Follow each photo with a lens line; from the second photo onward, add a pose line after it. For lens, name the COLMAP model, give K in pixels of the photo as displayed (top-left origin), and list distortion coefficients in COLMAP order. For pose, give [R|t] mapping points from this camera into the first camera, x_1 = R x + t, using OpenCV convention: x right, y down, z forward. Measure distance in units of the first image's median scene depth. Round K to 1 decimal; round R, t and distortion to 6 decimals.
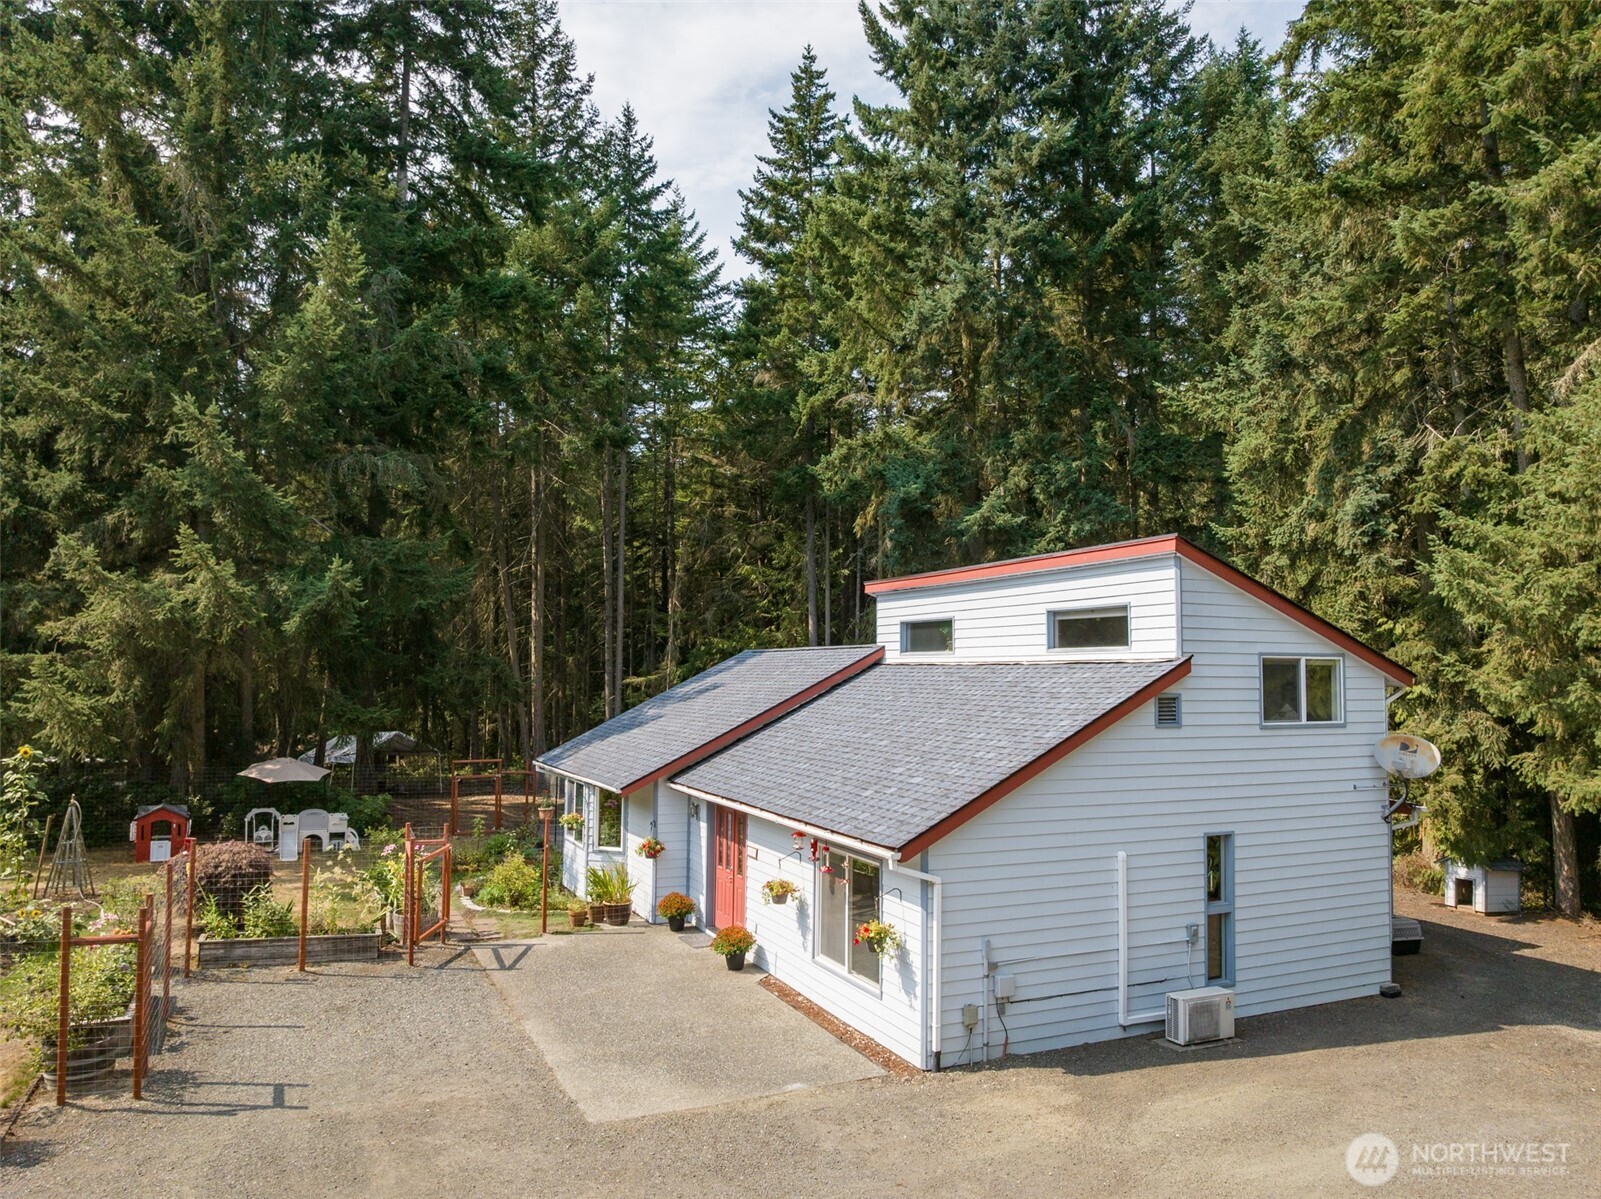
lens RADIAL K [[1115.9, 0, 806.7], [0, 1115.9, 594.7], [0, 0, 1]] dist [-0.050592, 0.017773]
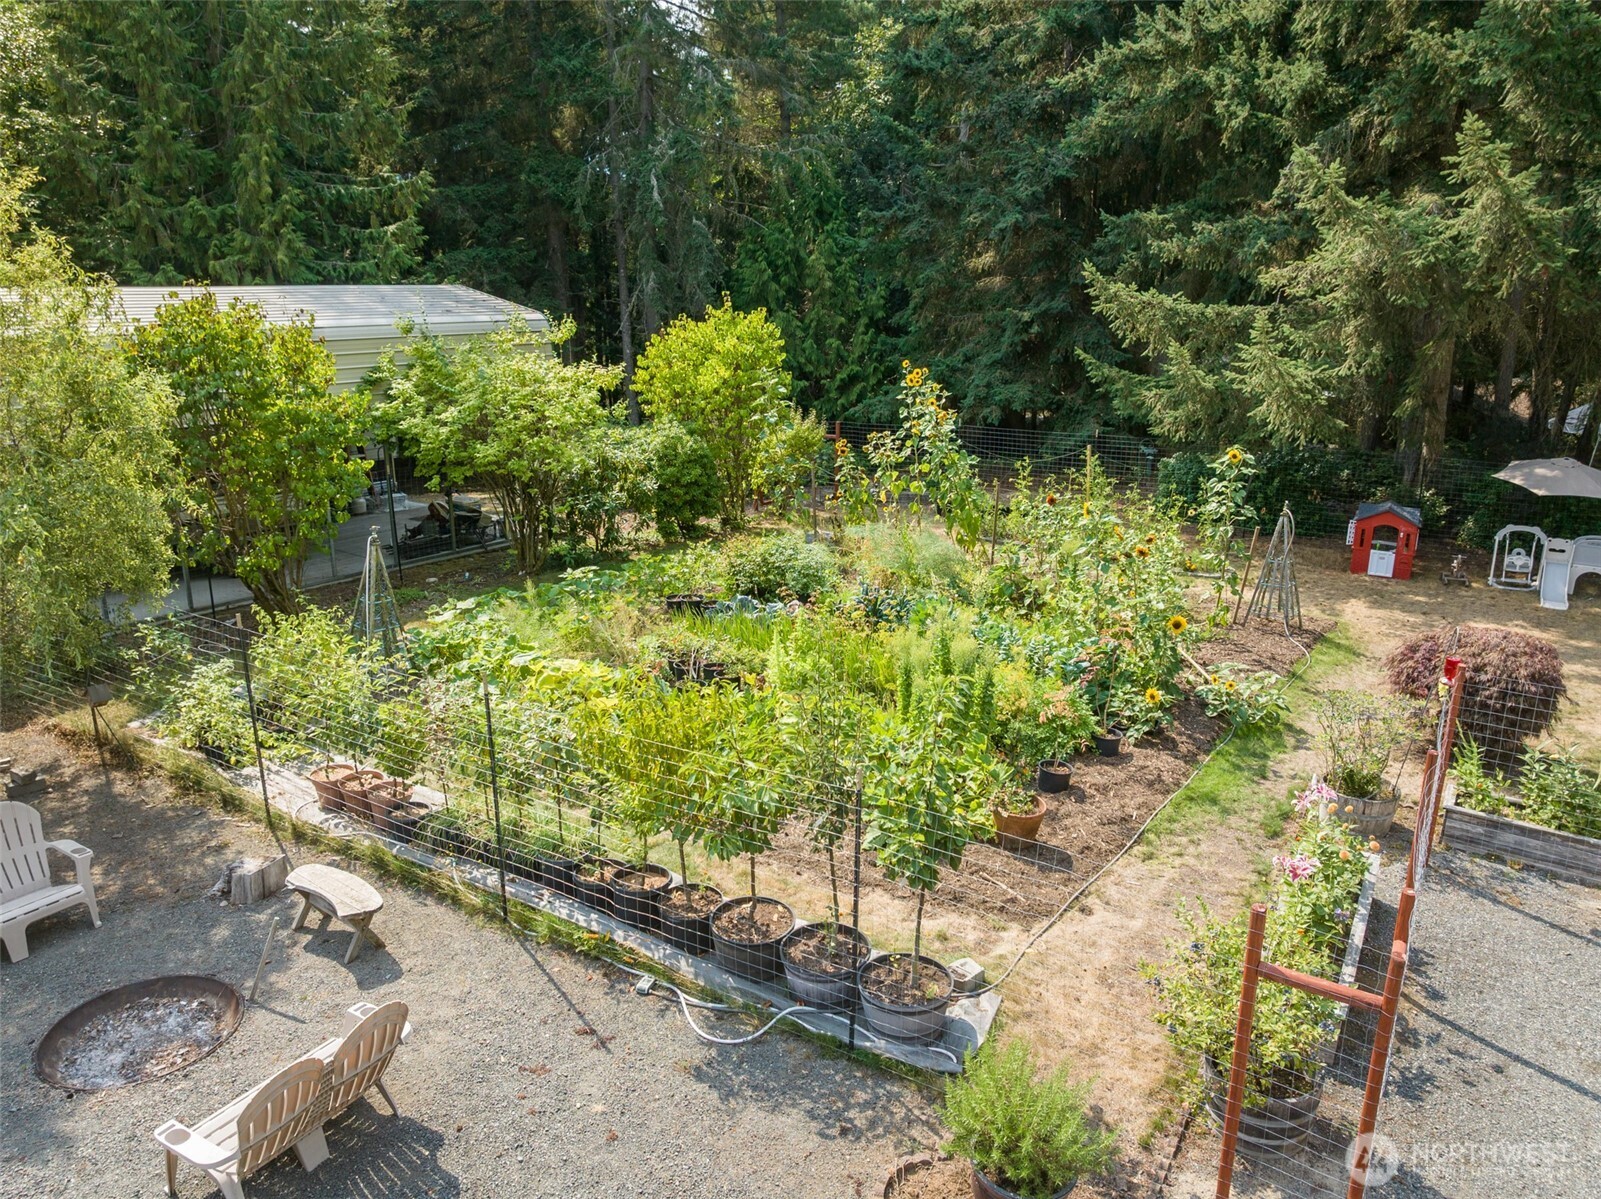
lens RADIAL K [[1115.9, 0, 808.7], [0, 1115.9, 597.2], [0, 0, 1]] dist [-0.050592, 0.017773]
pose [[0.549336, 0.225792, -0.804517, -0.185091], [0.061070, 0.949377, 0.308147, -0.014522], [0.833367, -0.218408, 0.507737, 0.266089]]
